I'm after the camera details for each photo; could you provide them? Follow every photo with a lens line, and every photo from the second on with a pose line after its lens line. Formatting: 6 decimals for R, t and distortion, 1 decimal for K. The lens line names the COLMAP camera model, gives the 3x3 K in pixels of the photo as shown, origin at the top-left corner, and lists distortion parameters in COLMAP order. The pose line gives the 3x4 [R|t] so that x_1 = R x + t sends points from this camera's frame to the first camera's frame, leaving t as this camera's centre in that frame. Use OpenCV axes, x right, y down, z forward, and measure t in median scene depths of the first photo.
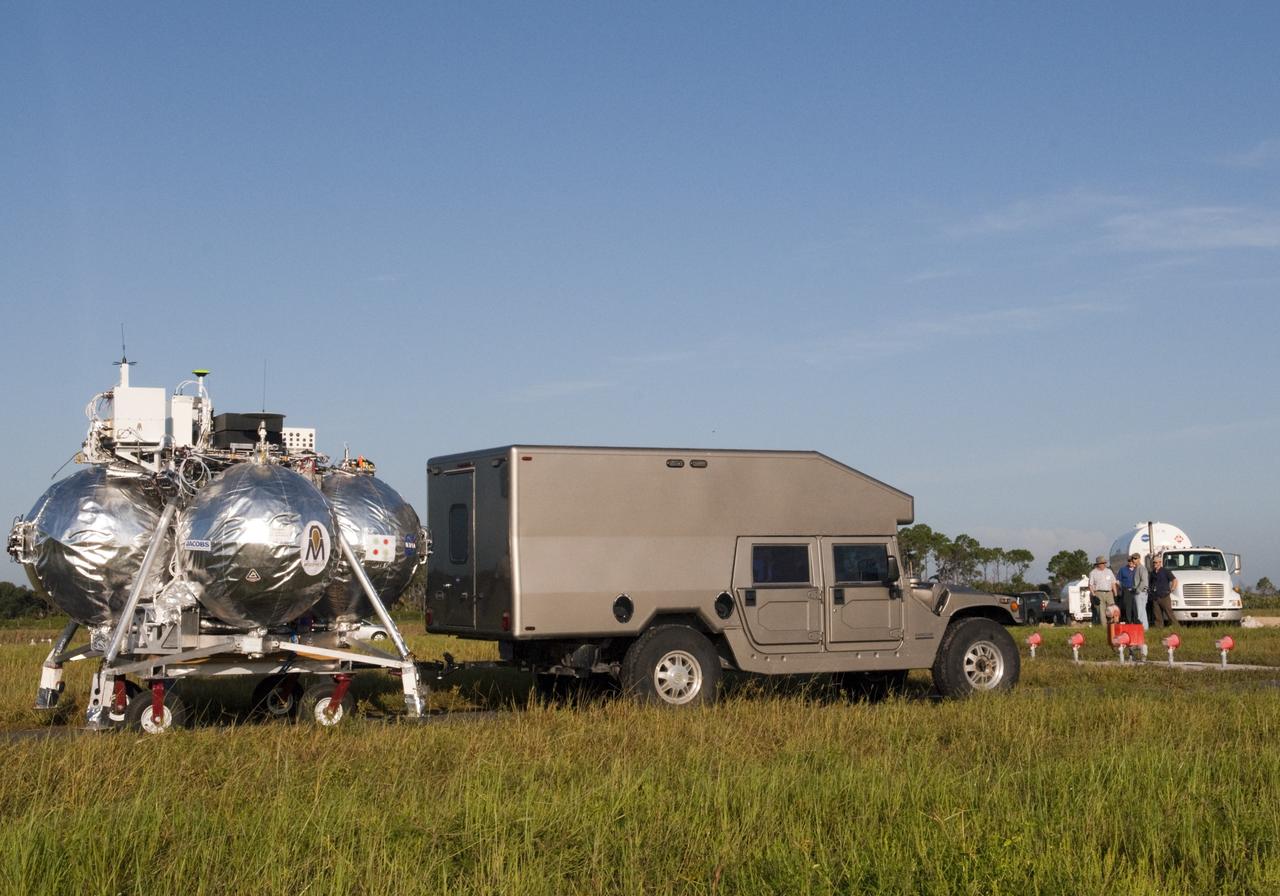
lens RADIAL K [[1673.2, 0, 640.0], [0, 1673.2, 448.0], [0, 0, 1]] dist [-0.015697, -0.008553]
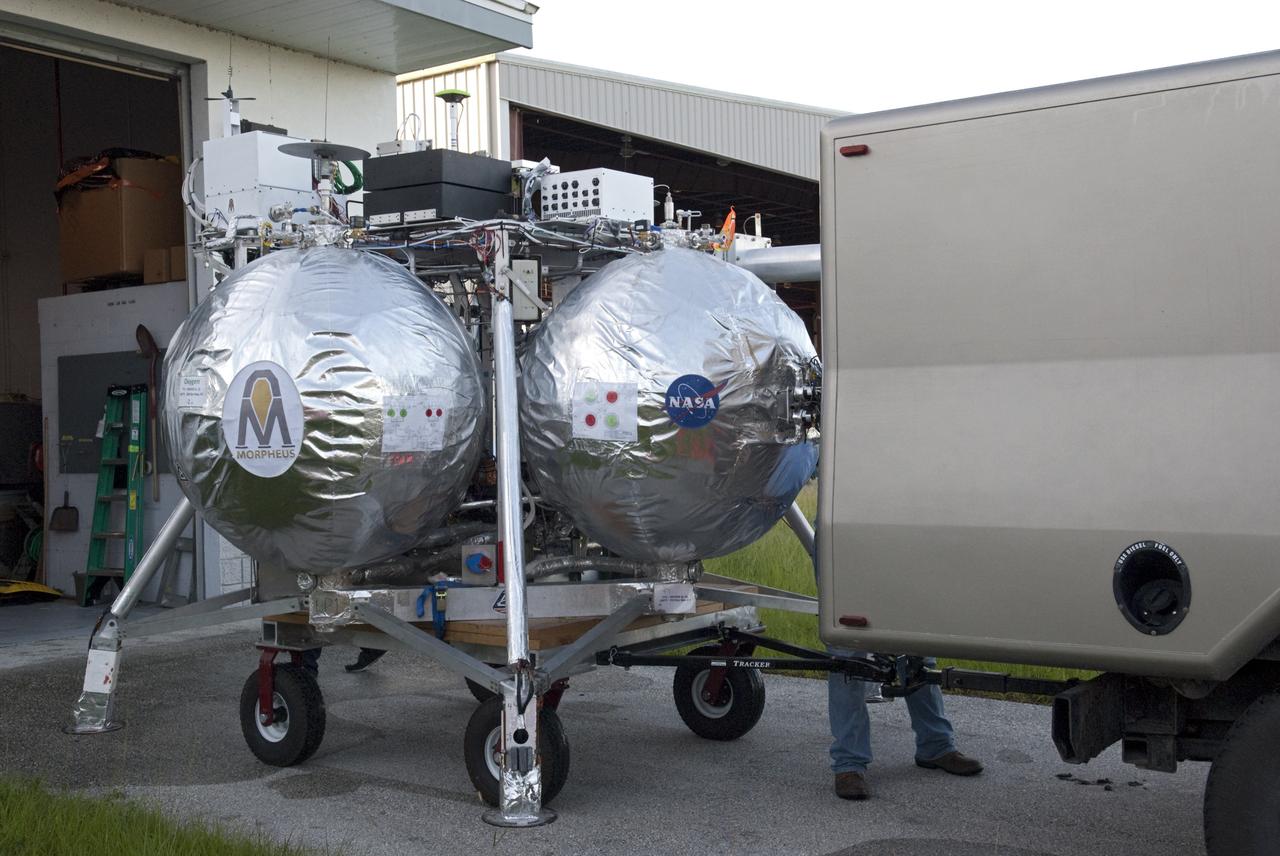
lens RADIAL K [[1439.9, 0, 667.6], [0, 1439.9, 423.7], [0, 0, 1]] dist [0.054778, -0.034371]
pose [[0.477262, 0.005327, -0.878745, 0.208304], [0.076488, 0.995935, 0.047579, 0.049507], [0.875426, -0.089921, 0.474914, 0.890260]]
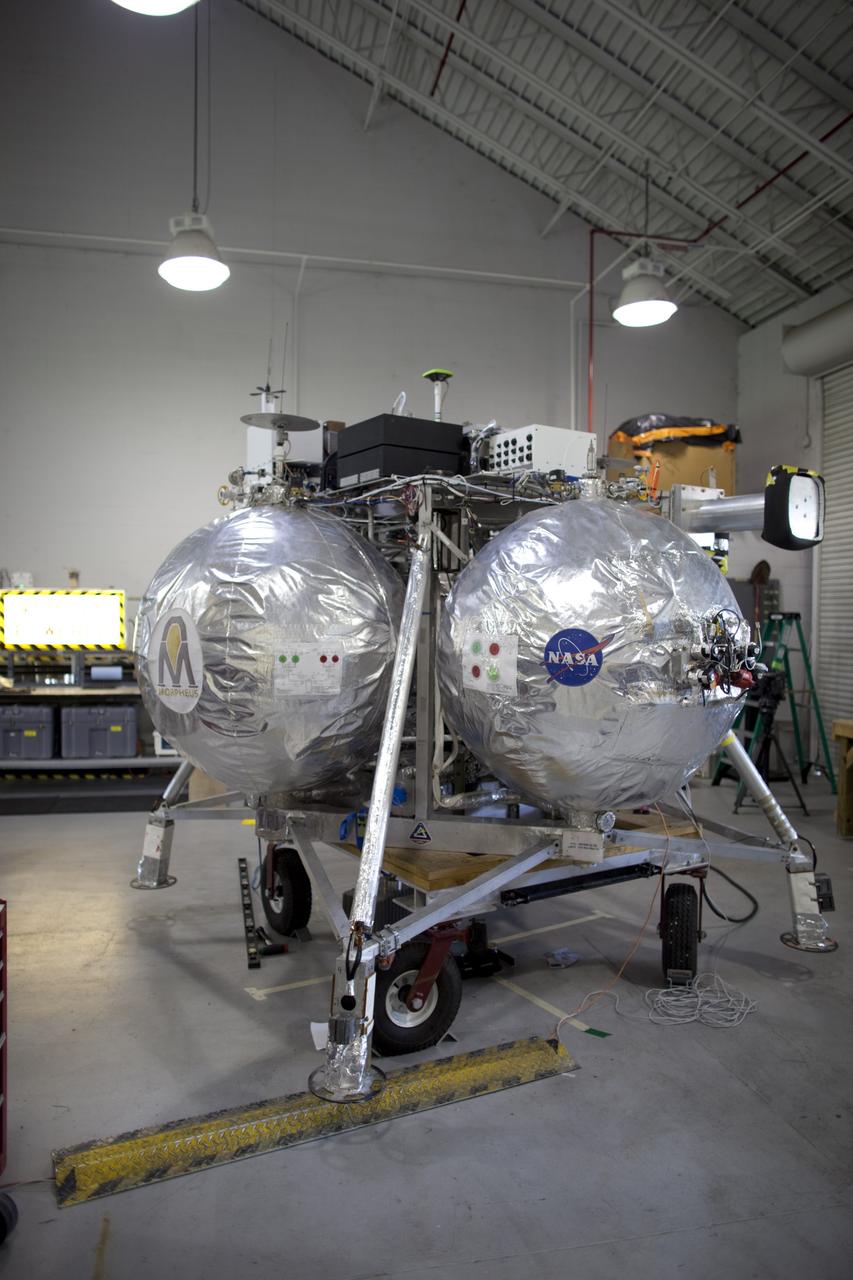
lens RADIAL K [[895.6, 0, 426.5], [0, 895.6, 640.0], [0, 0, 1]] dist [-0.087963, 0.000069]
pose [[0.107604, 0.026312, -0.993846, 0.084534], [0.064027, 0.997391, 0.033338, 0.048148], [0.992130, -0.067220, 0.105639, 1.028294]]
